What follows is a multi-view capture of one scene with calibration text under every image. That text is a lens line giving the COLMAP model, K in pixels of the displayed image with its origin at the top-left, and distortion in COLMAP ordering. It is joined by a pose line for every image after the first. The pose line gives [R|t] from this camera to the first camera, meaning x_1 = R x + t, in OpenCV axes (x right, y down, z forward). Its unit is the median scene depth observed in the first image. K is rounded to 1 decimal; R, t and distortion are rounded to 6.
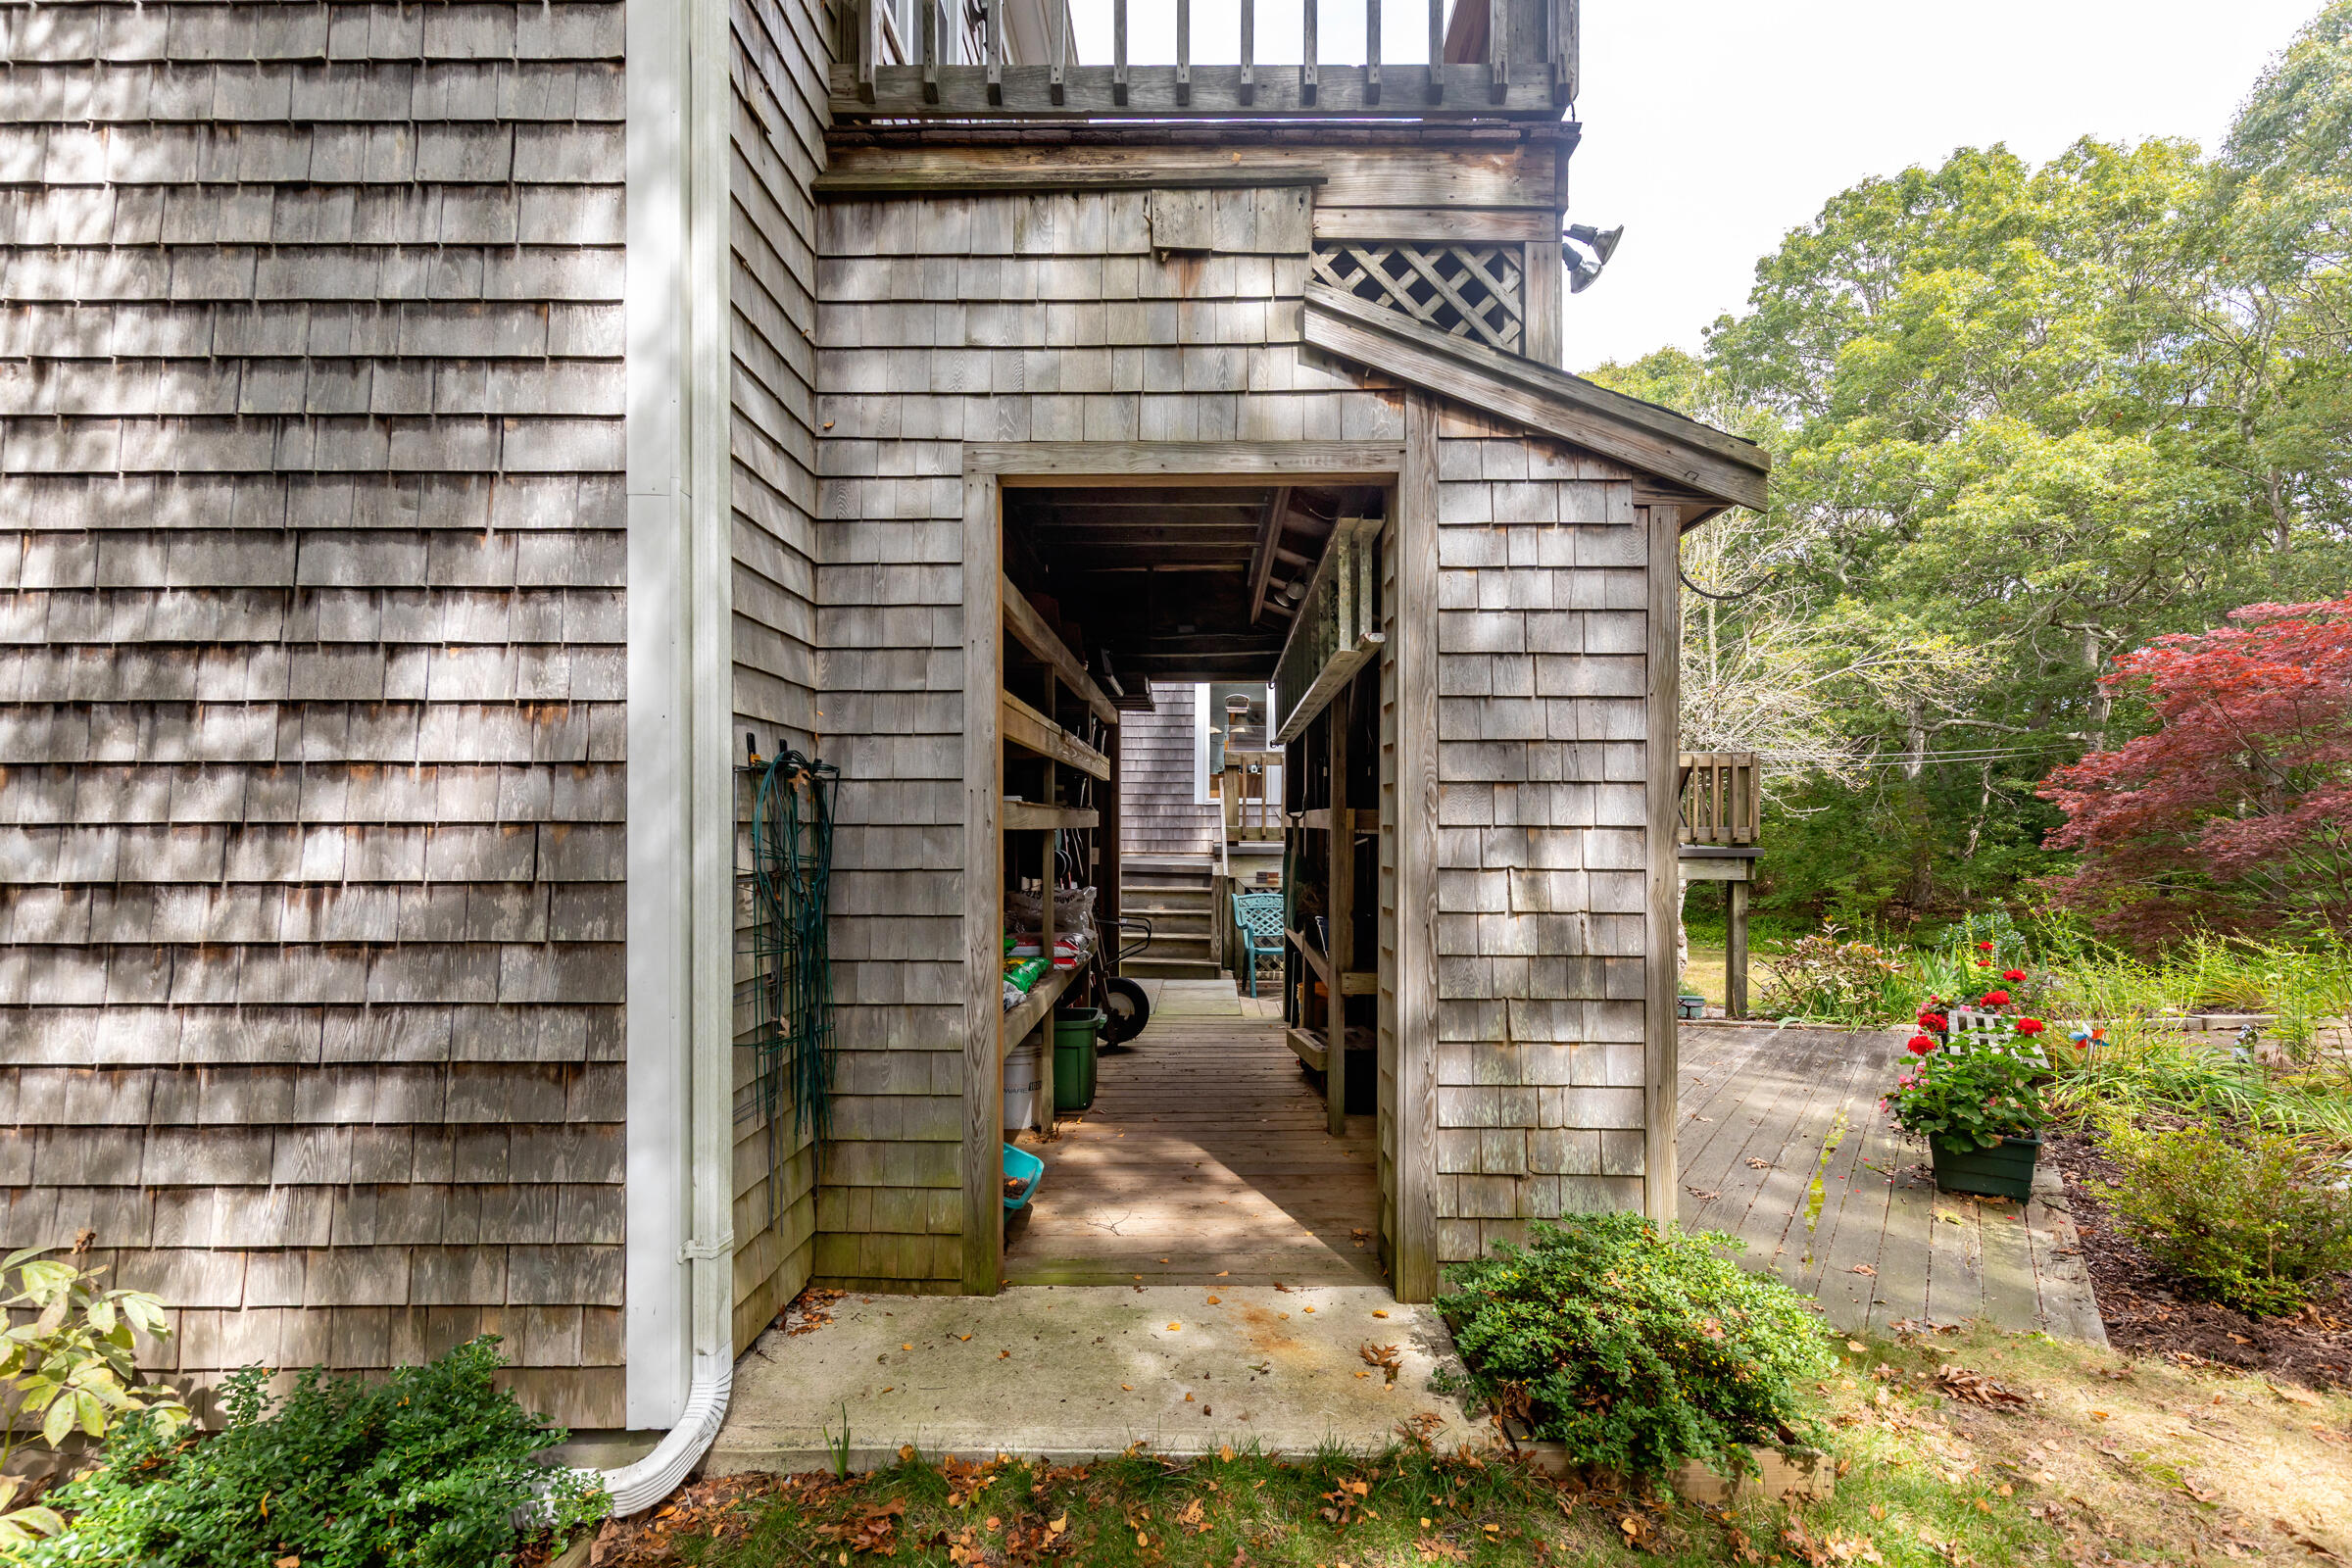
lens RADIAL K [[1079.9, 0, 1175.9], [0, 1079.9, 811.7], [0, 0, 1]] dist [-0.000504, -0.000923]
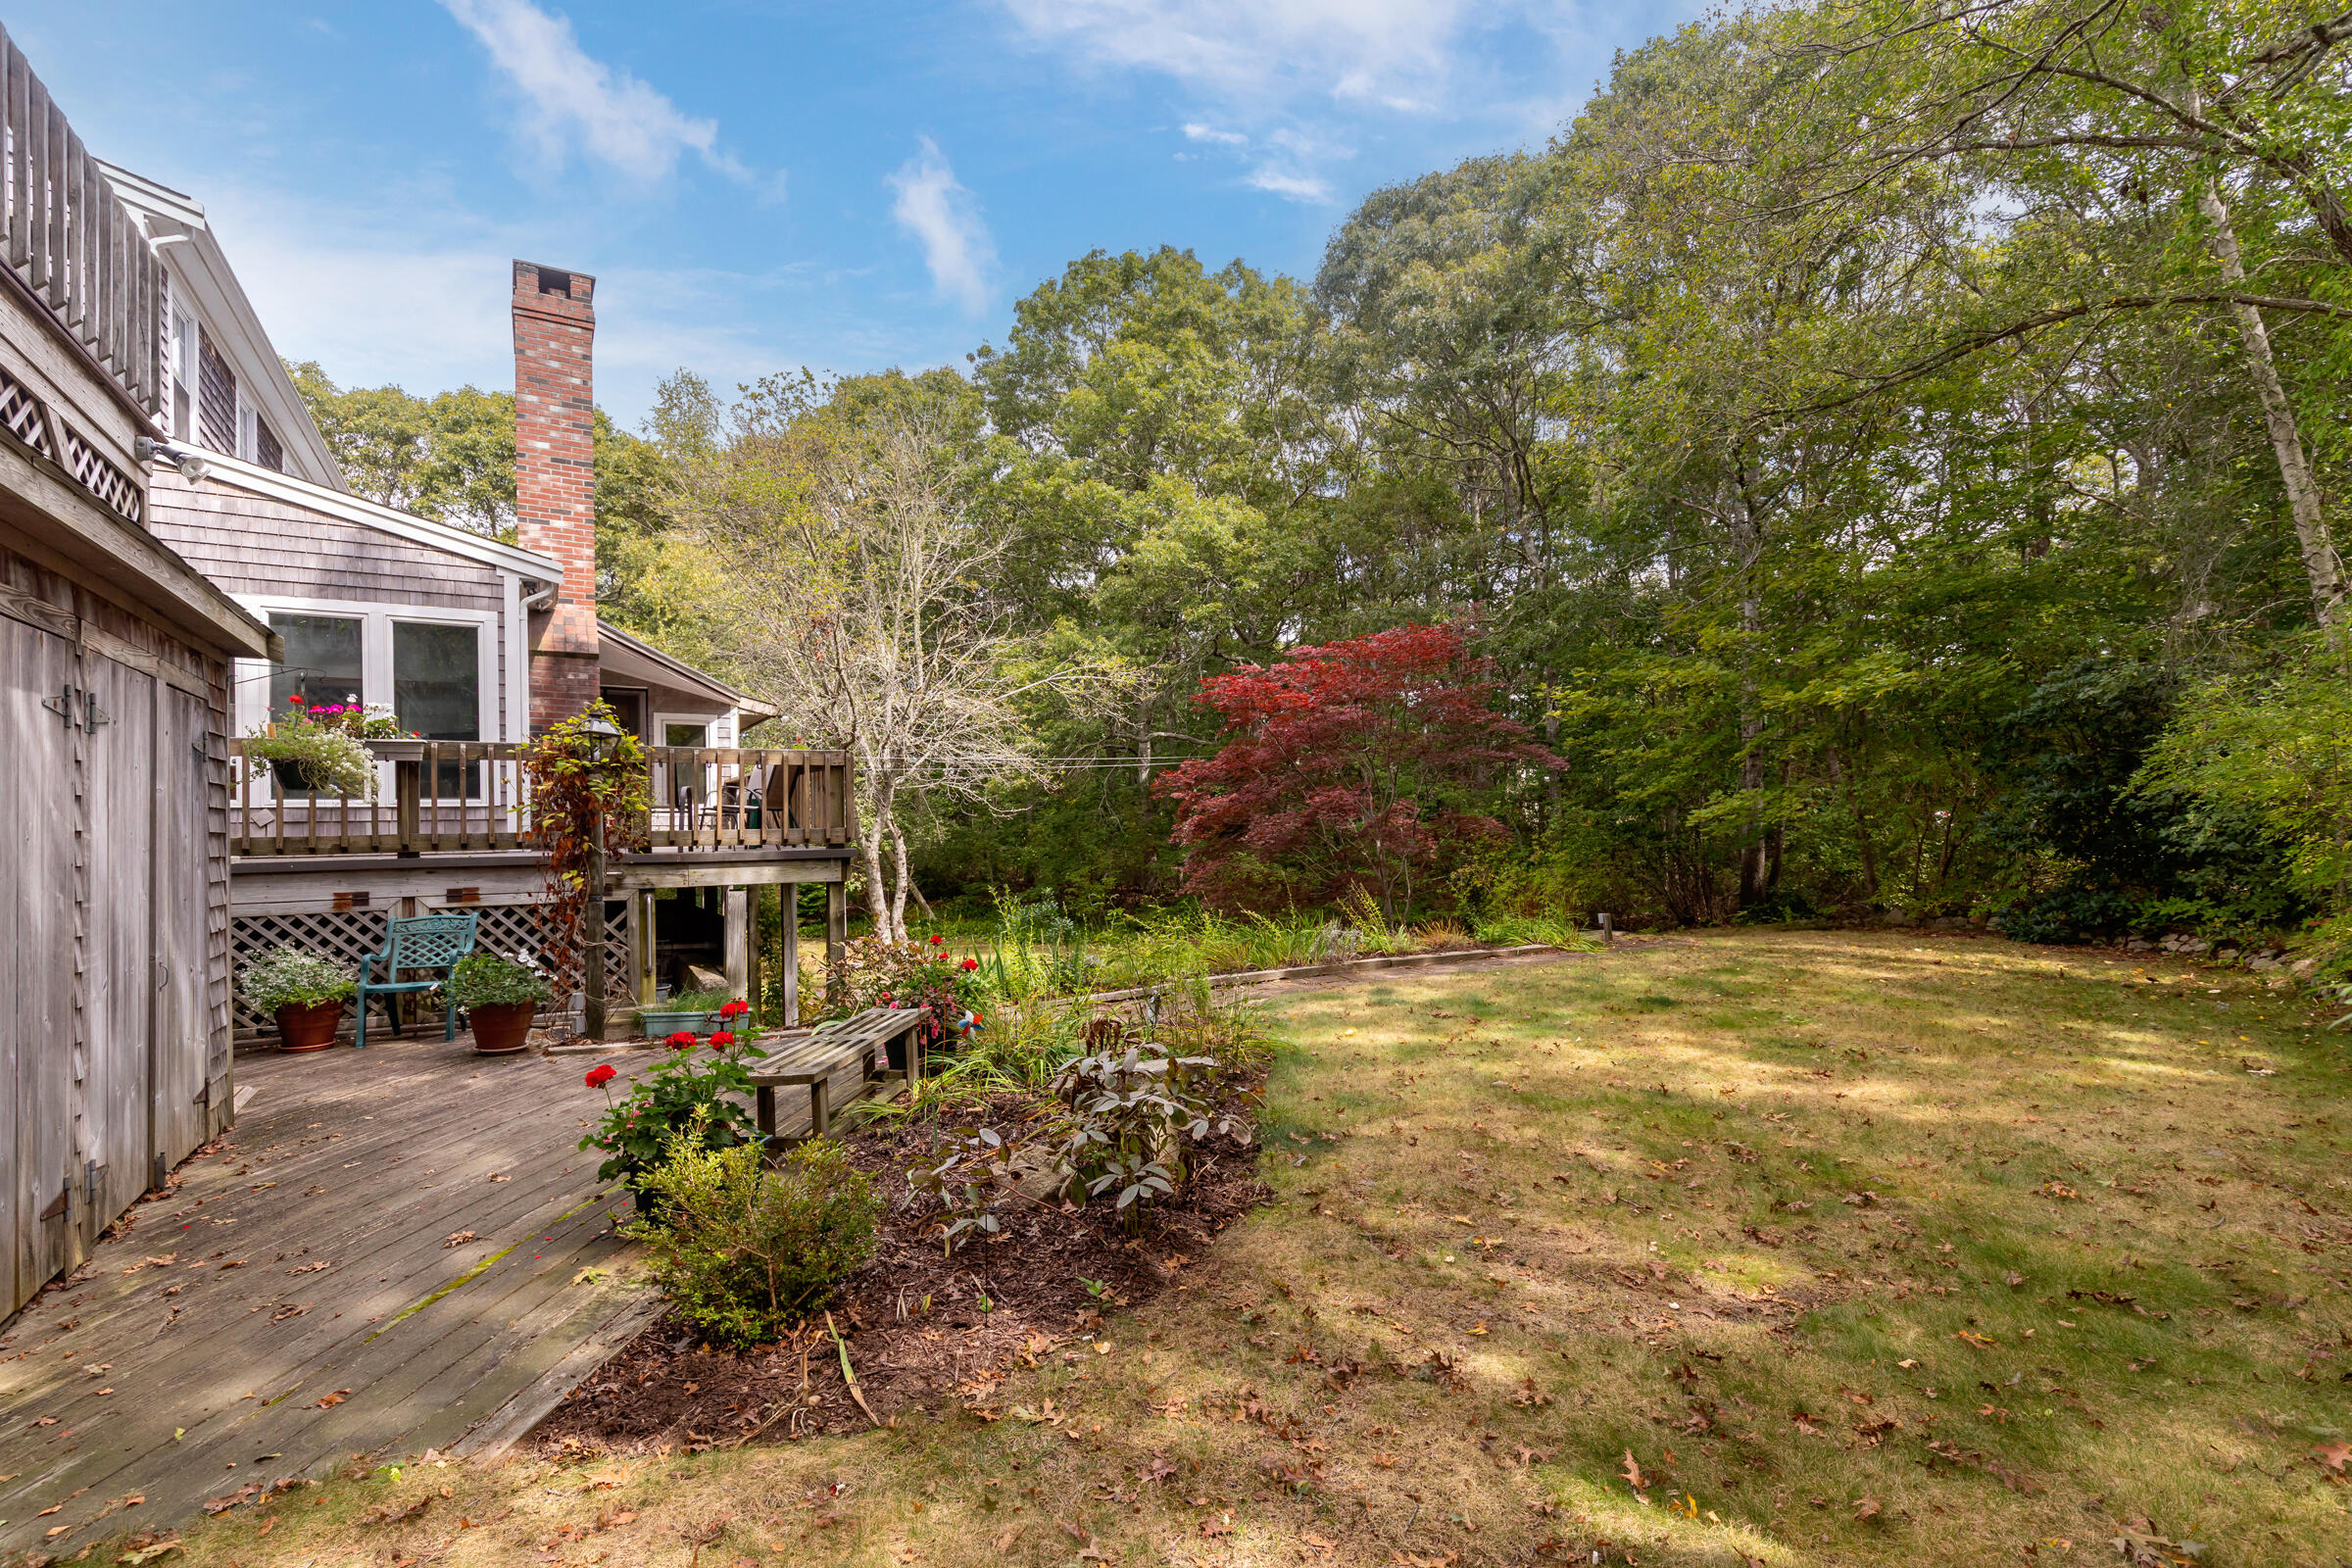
lens RADIAL K [[1079.9, 0, 1175.9], [0, 1079.9, 811.7], [0, 0, 1]] dist [-0.000504, -0.000923]
pose [[0.846231, -0.006388, 0.532777, 0.138181], [0.007705, 0.999970, -0.000249, 0.001281], [-0.532760, 0.004316, 0.846255, 0.002511]]
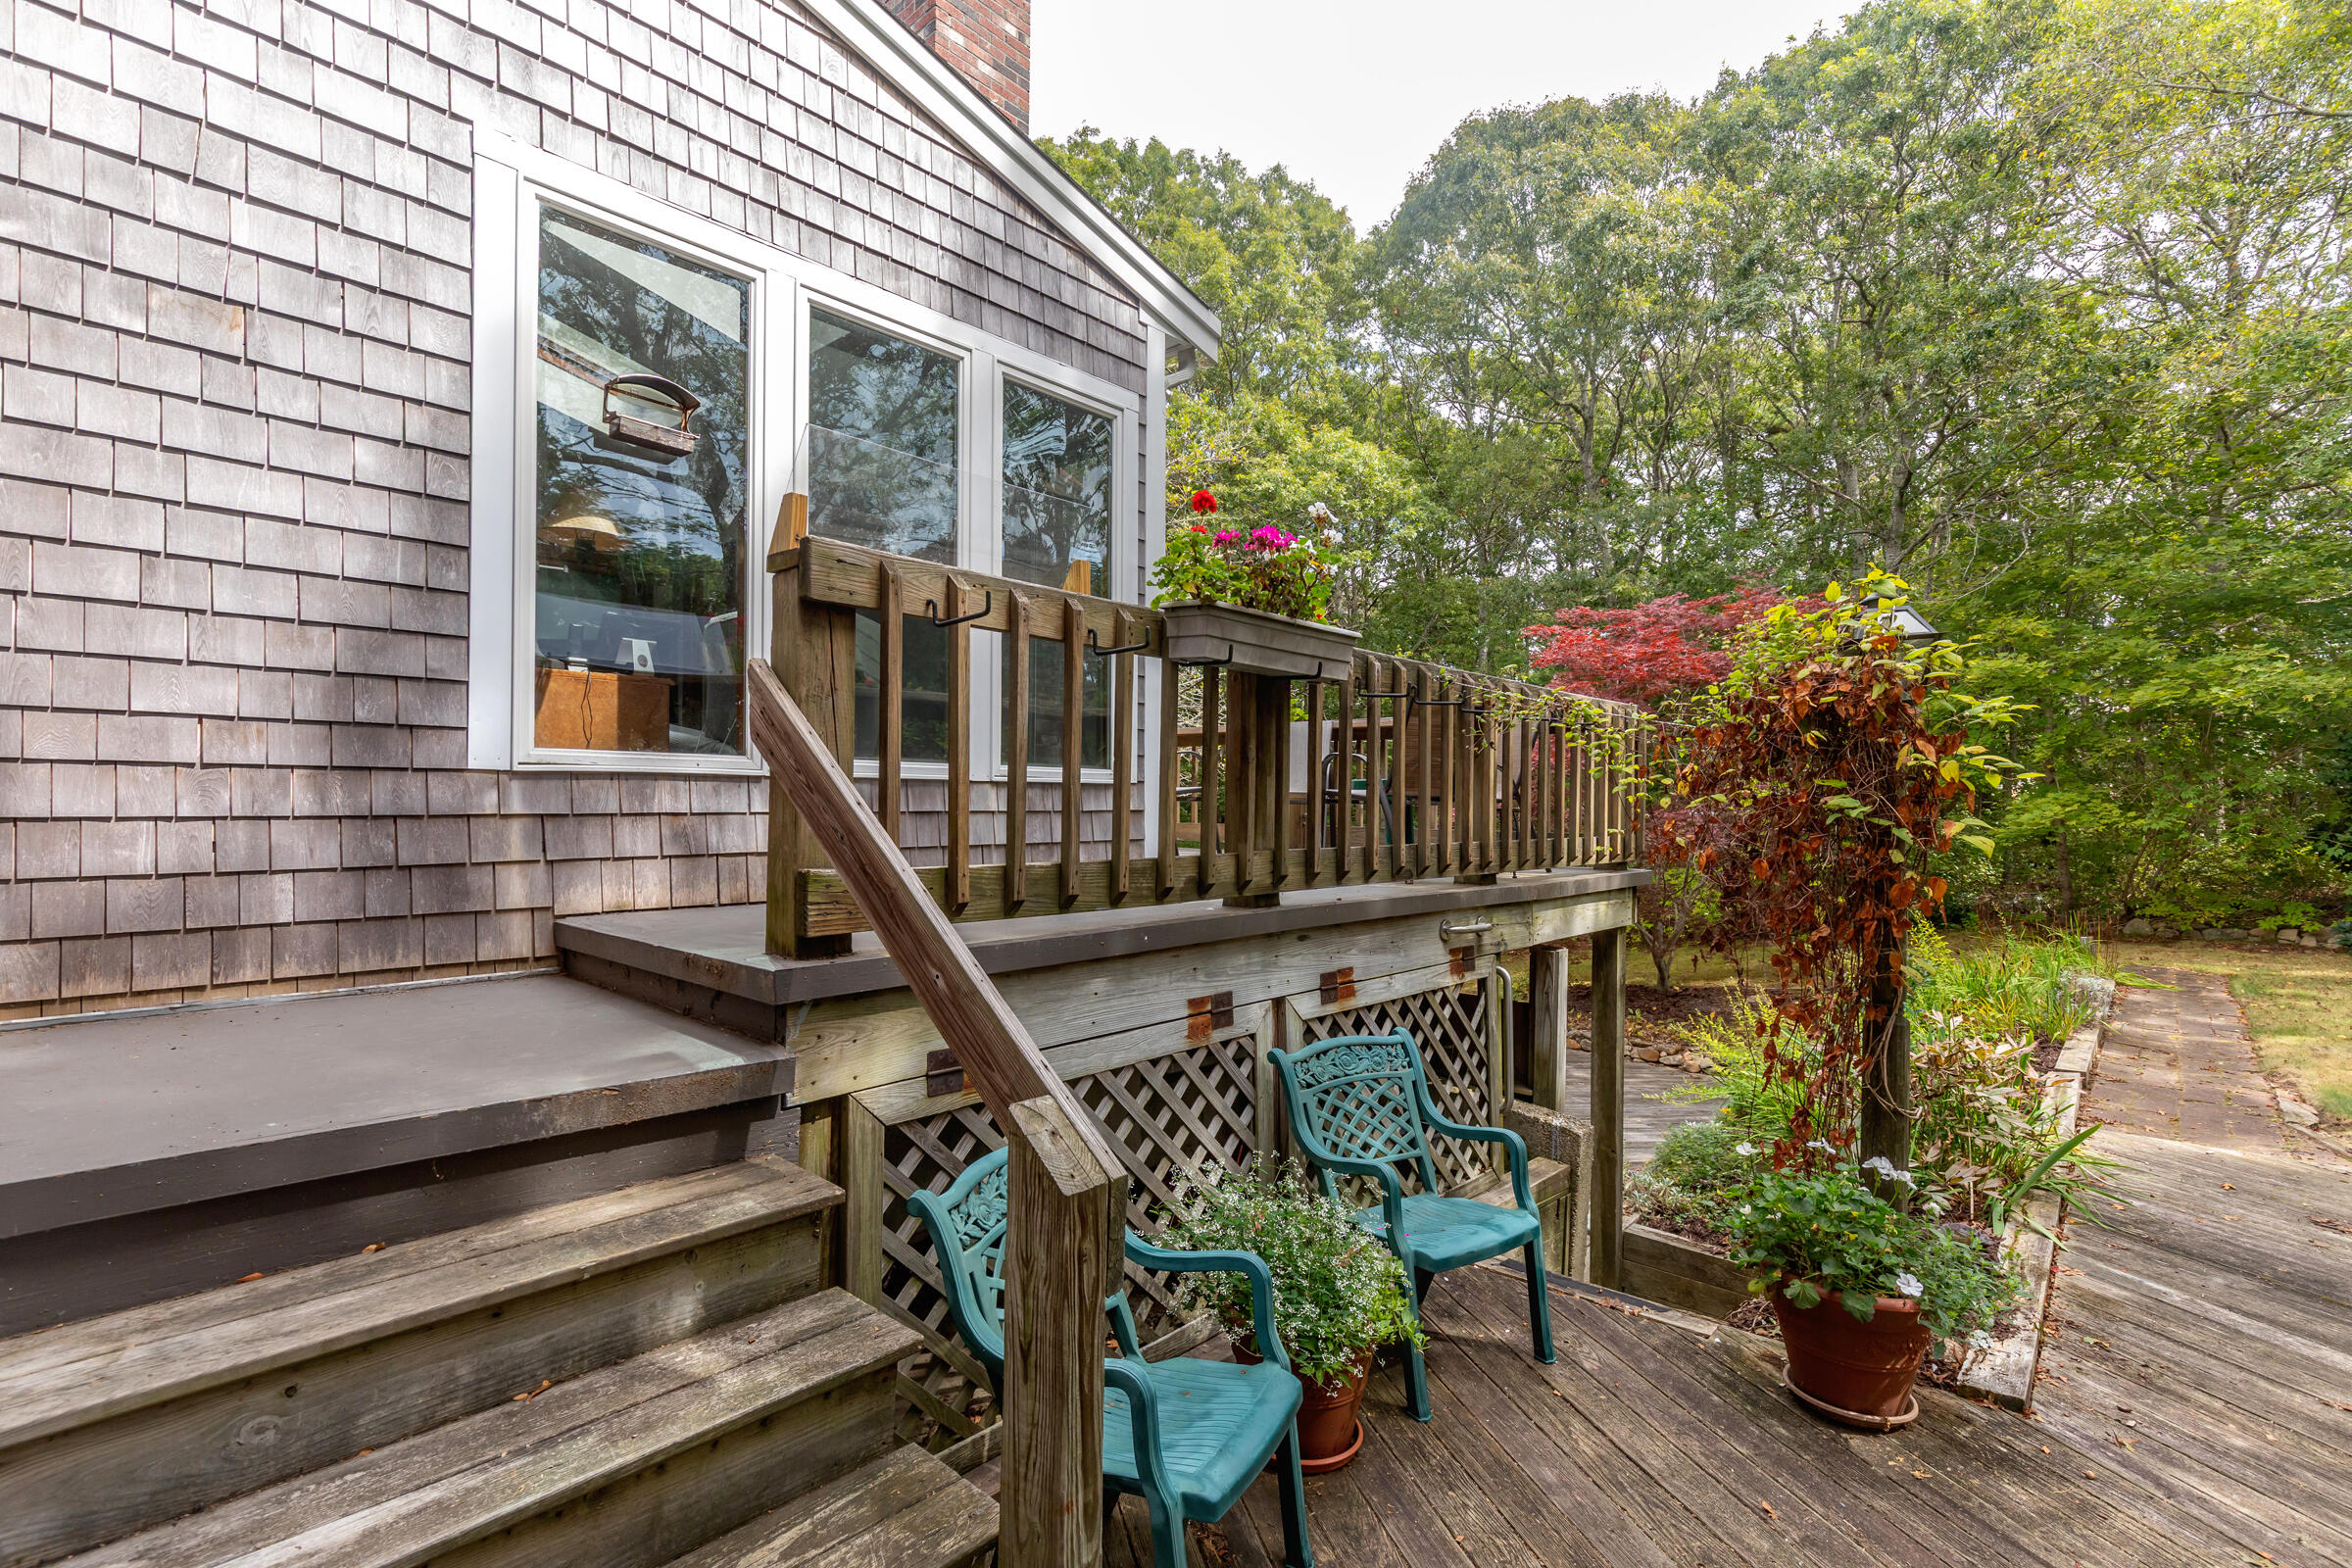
lens RADIAL K [[1079.9, 0, 1175.9], [0, 1079.9, 811.7], [0, 0, 1]] dist [-0.000504, -0.000923]
pose [[0.665854, 0.001721, 0.746080, -0.305627], [-0.021753, 0.999617, 0.017108, -0.006854], [-0.745764, -0.027621, 0.665637, 1.027466]]
